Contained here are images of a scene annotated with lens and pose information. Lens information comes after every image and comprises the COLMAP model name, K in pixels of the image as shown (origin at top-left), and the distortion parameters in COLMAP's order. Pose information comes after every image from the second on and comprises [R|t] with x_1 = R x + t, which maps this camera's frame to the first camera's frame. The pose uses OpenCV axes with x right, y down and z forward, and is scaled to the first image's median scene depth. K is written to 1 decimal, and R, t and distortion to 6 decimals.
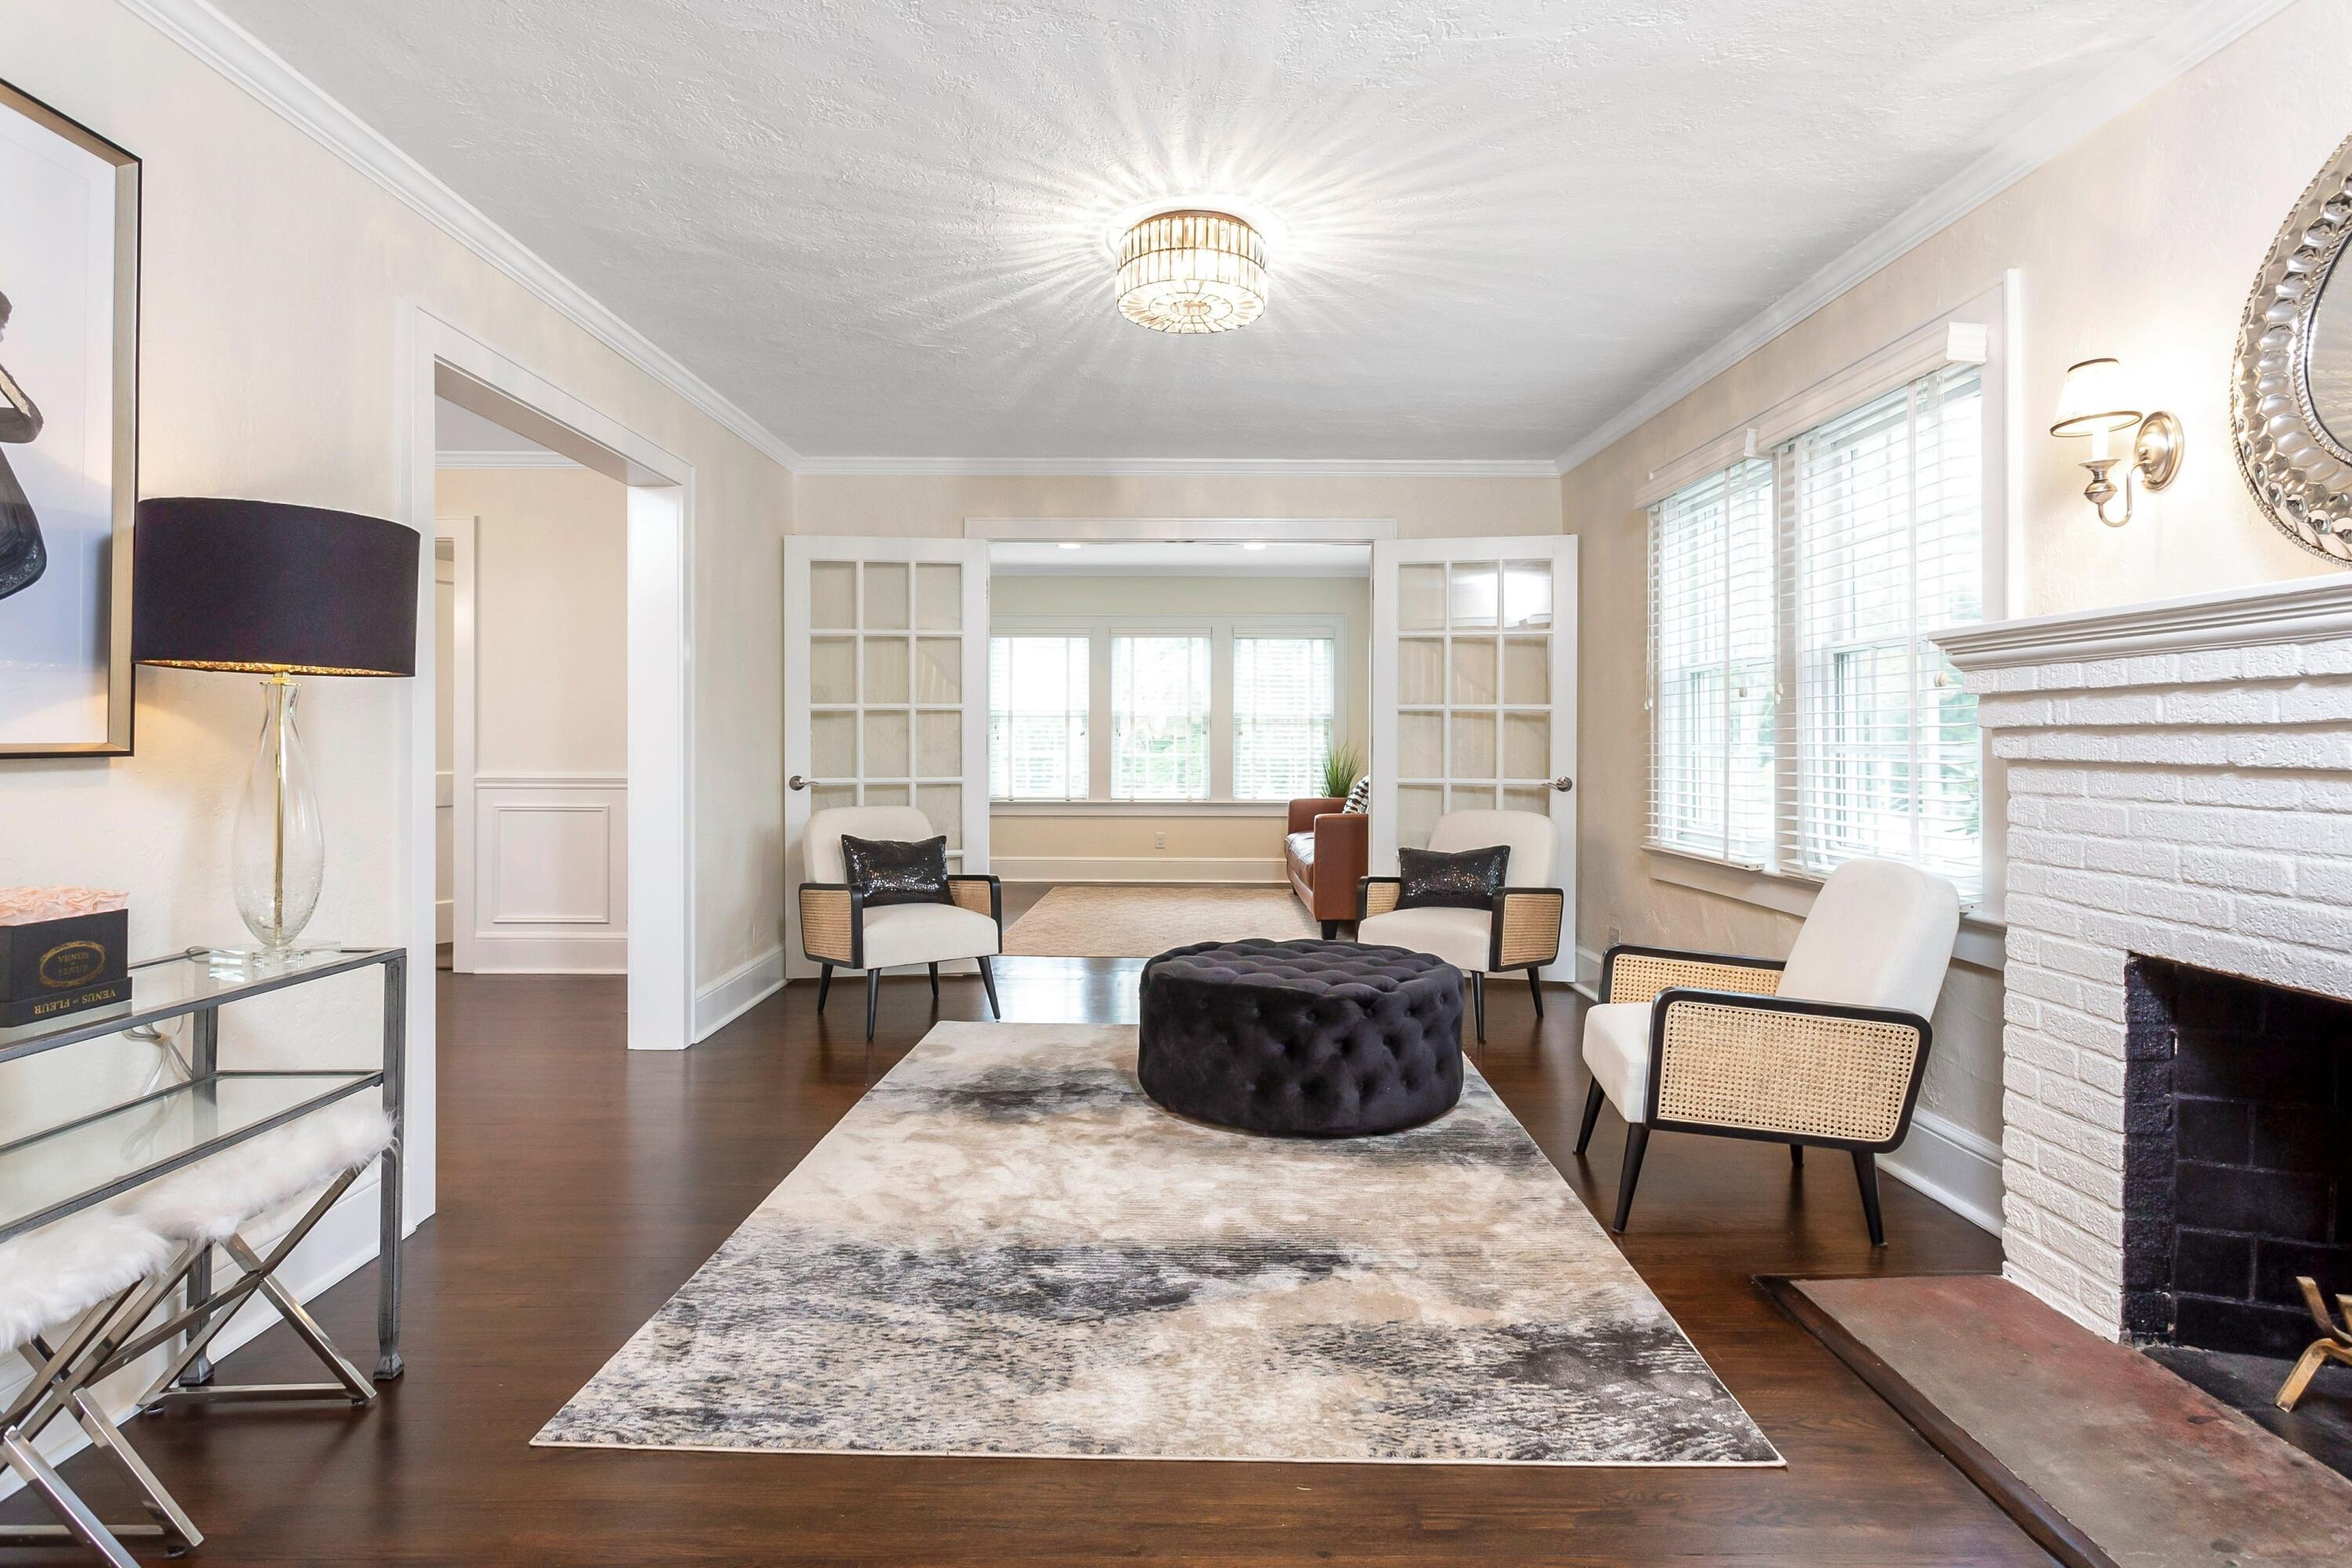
lens RADIAL K [[1224.2, 0, 1176.4], [0, 1224.2, 767.4], [0, 0, 1]] dist [-0.002525, 0.001004]
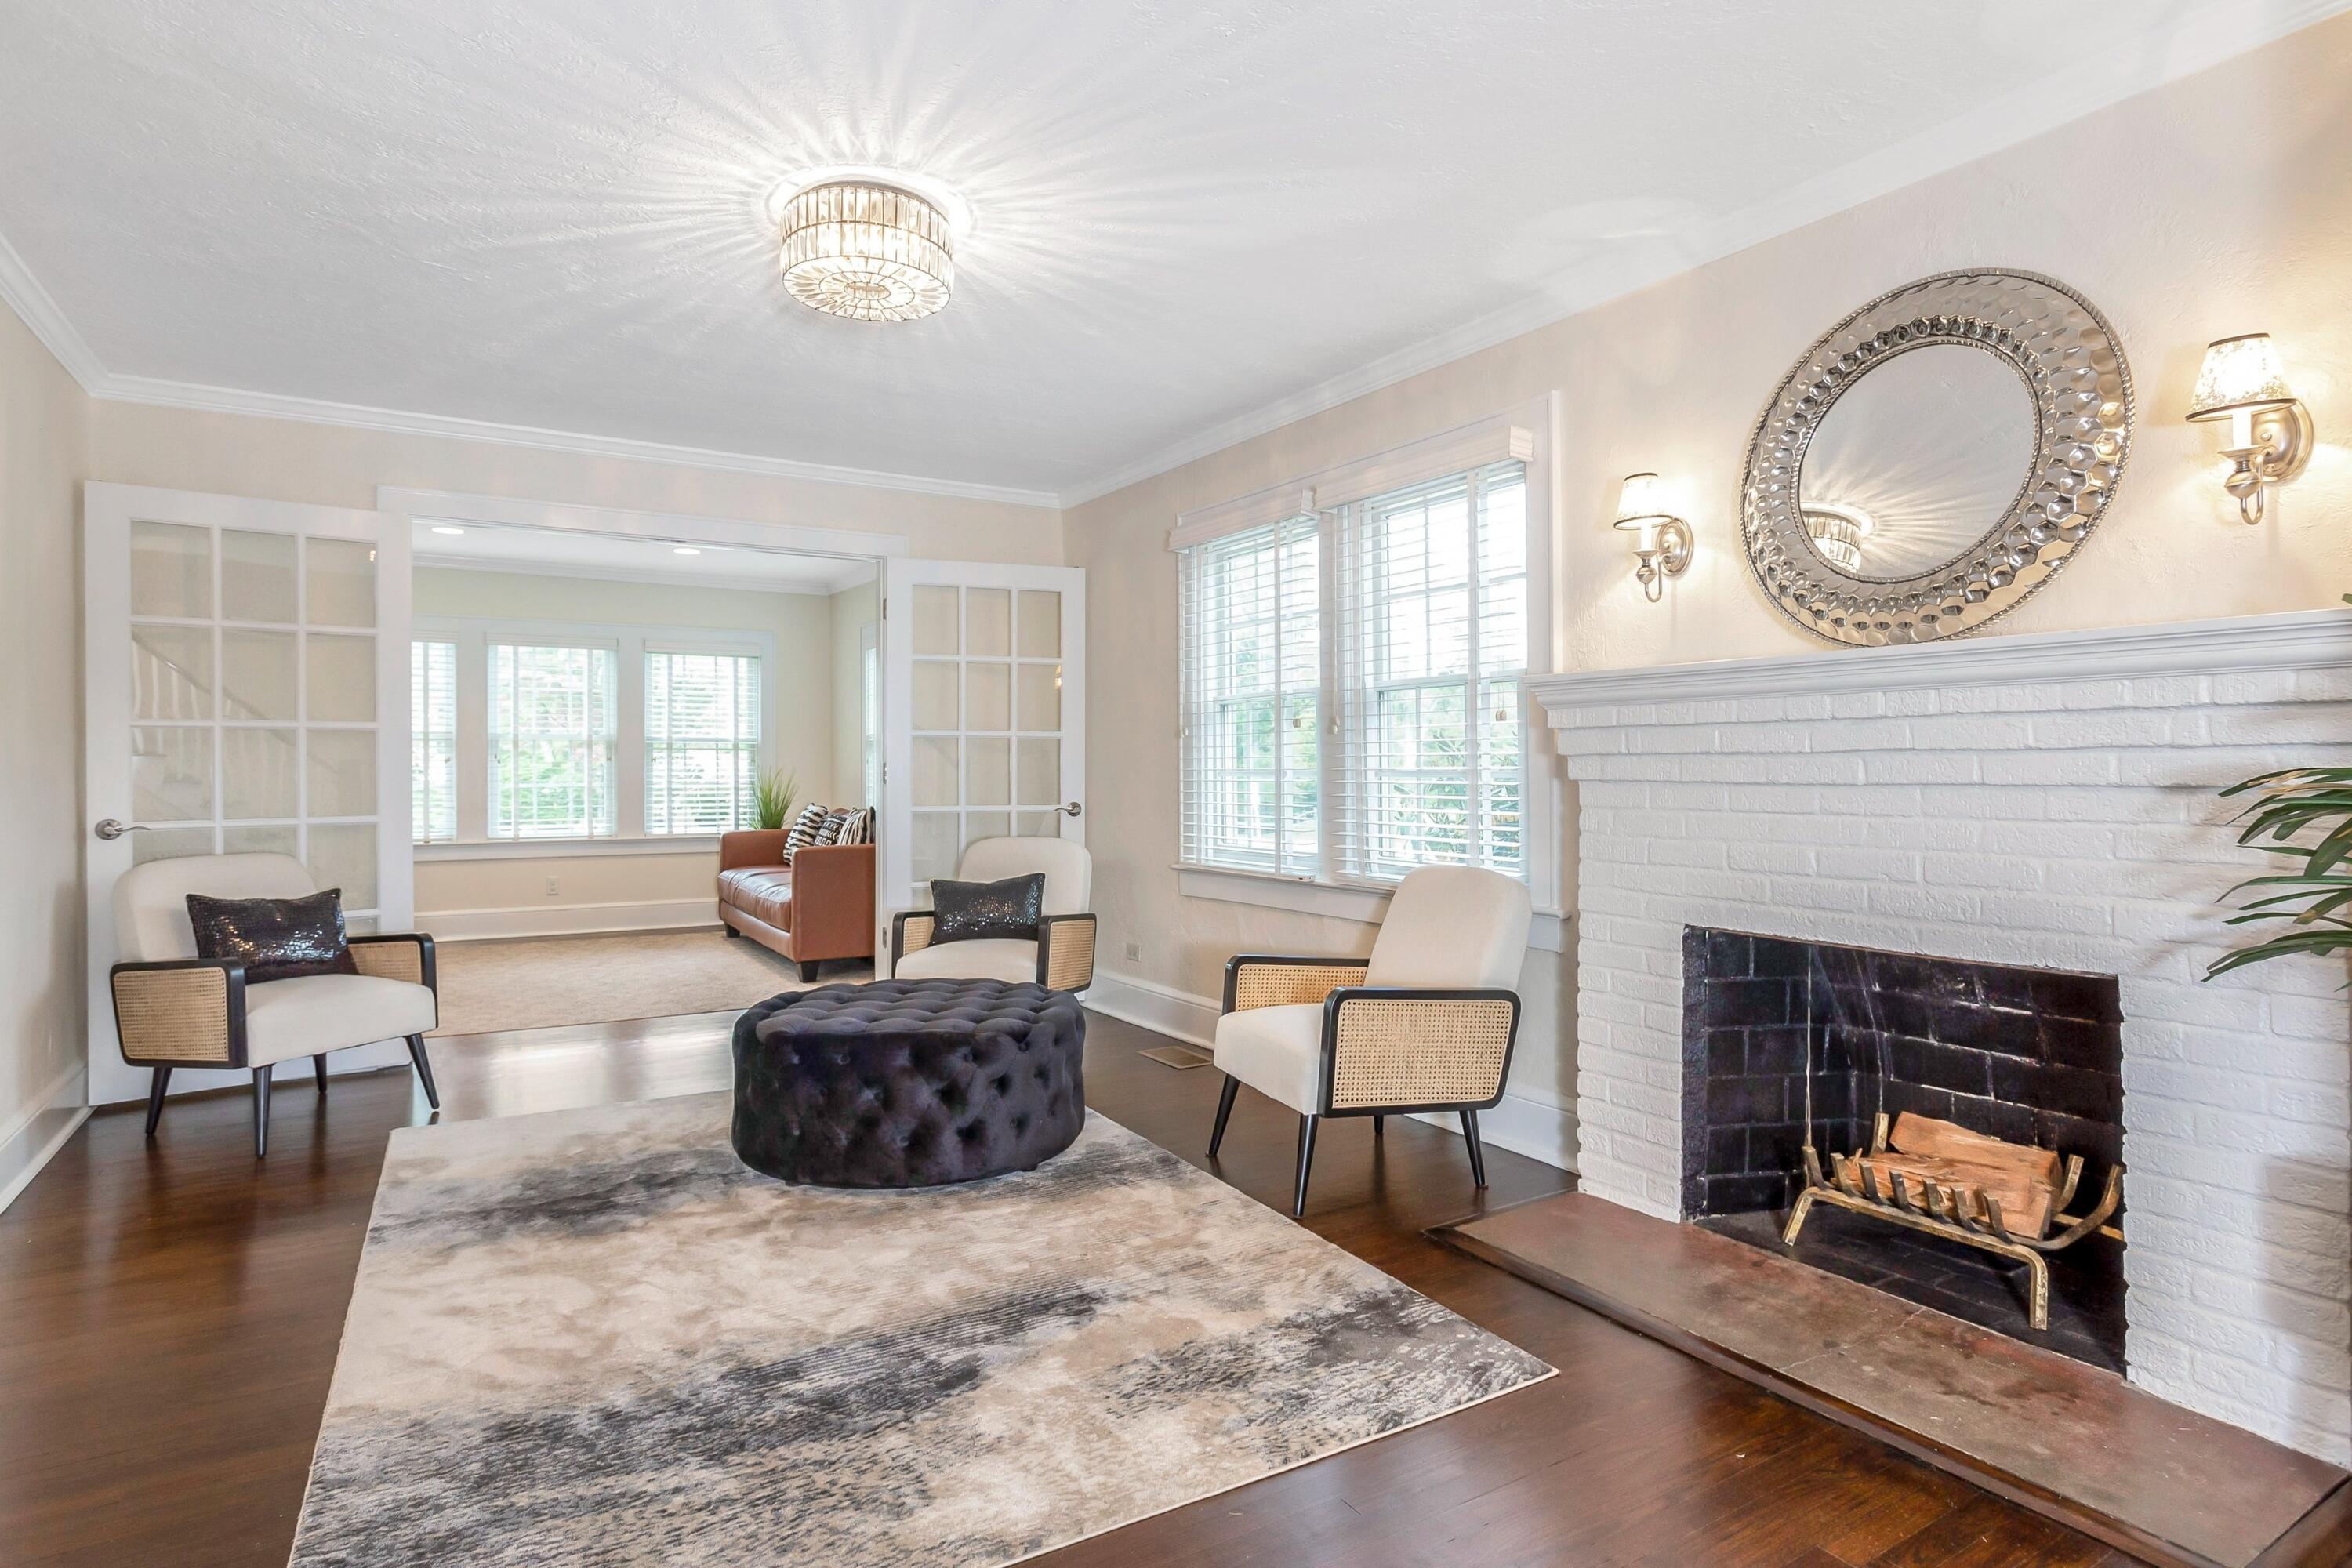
lens RADIAL K [[1252.6, 0, 1176.3], [0, 1252.6, 789.4], [0, 0, 1]] dist [-0.001089, 0.001984]
pose [[0.853827, -0.012503, 0.520406, -0.321394], [0.014758, 0.999891, -0.000190, -0.002678], [-0.520347, 0.007843, 0.853919, 0.105266]]
